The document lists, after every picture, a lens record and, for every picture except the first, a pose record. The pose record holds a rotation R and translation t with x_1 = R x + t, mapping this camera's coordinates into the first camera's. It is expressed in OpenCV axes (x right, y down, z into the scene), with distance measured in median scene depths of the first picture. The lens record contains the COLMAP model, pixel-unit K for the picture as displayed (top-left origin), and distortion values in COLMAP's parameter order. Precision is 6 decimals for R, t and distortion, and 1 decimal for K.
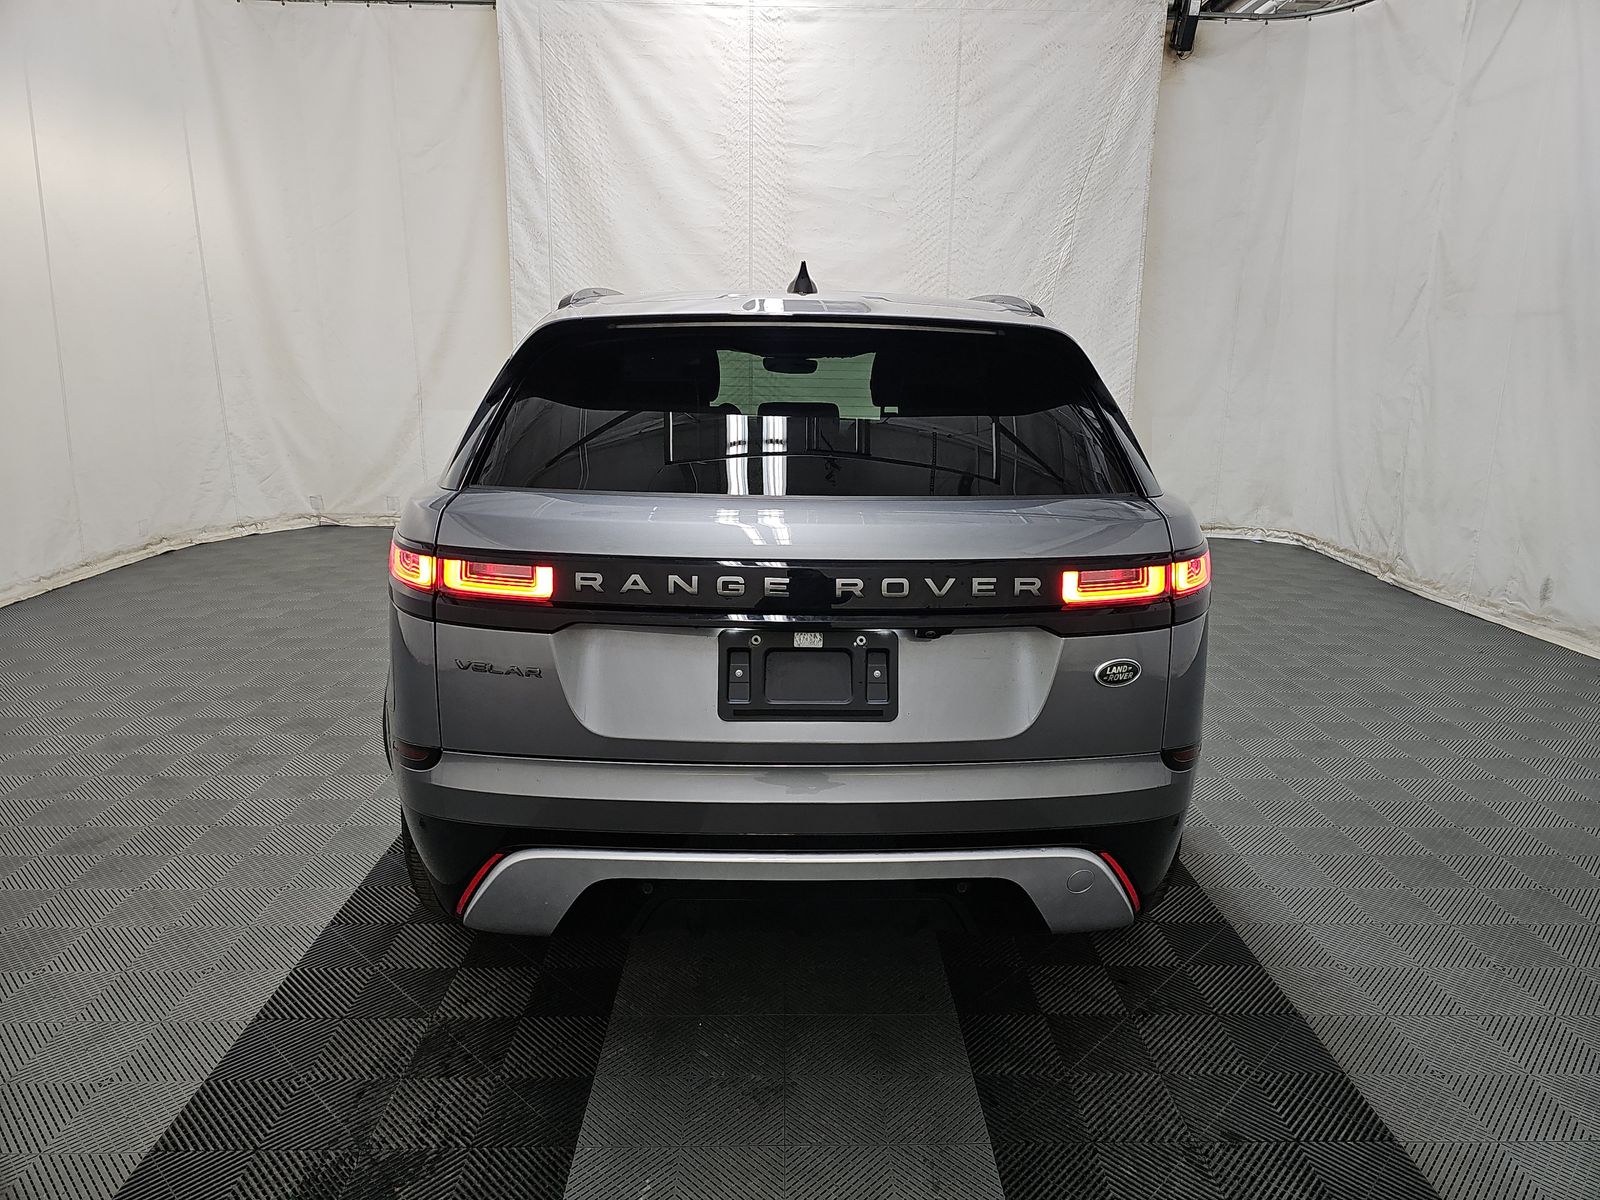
lens RADIAL K [[1051.1, 0, 800.0], [0, 1051.1, 588.0], [0, 0, 1]] dist [0.062280, -0.055808]
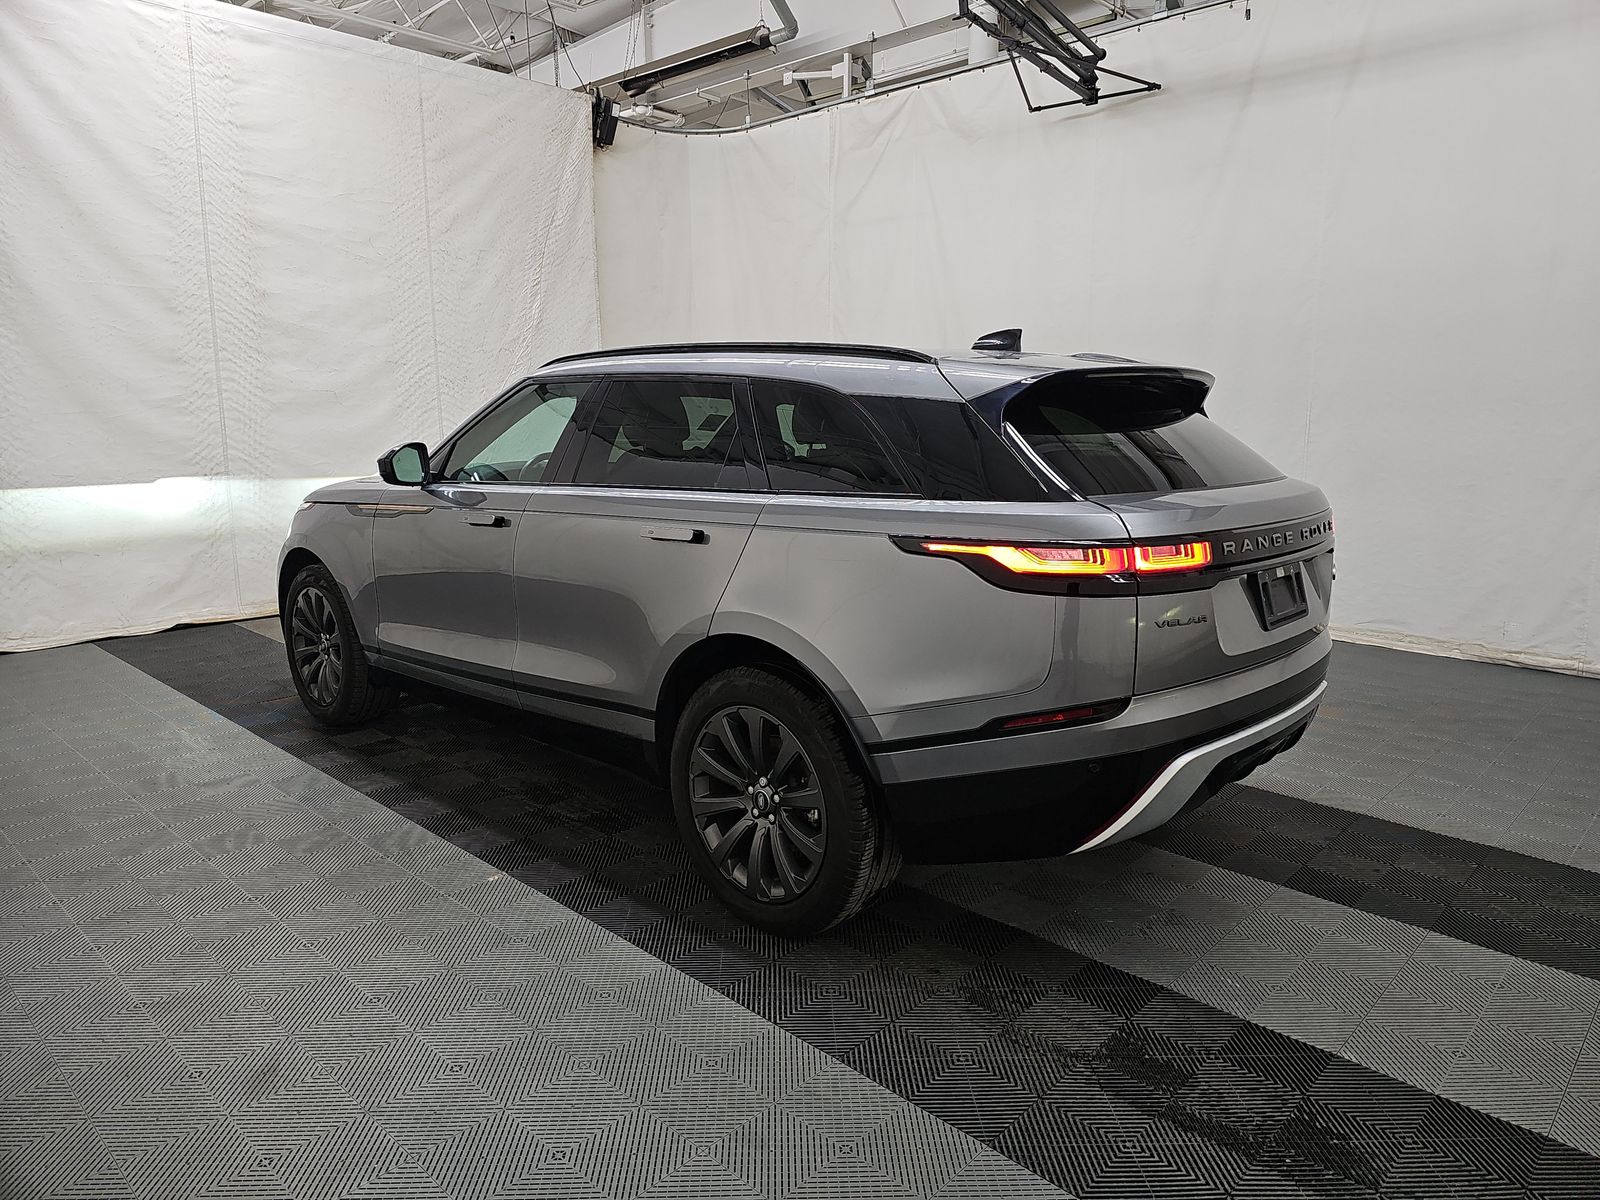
lens RADIAL K [[1069.6, 0, 827.9], [0, 1069.6, 578.4], [0, 0, 1]] dist [-0.001534, -0.006969]
pose [[0.700296, -0.119005, 0.703863, -0.338738], [0.161157, 0.986907, 0.006520, -0.013300], [-0.695423, 0.108866, 0.710306, 0.071470]]
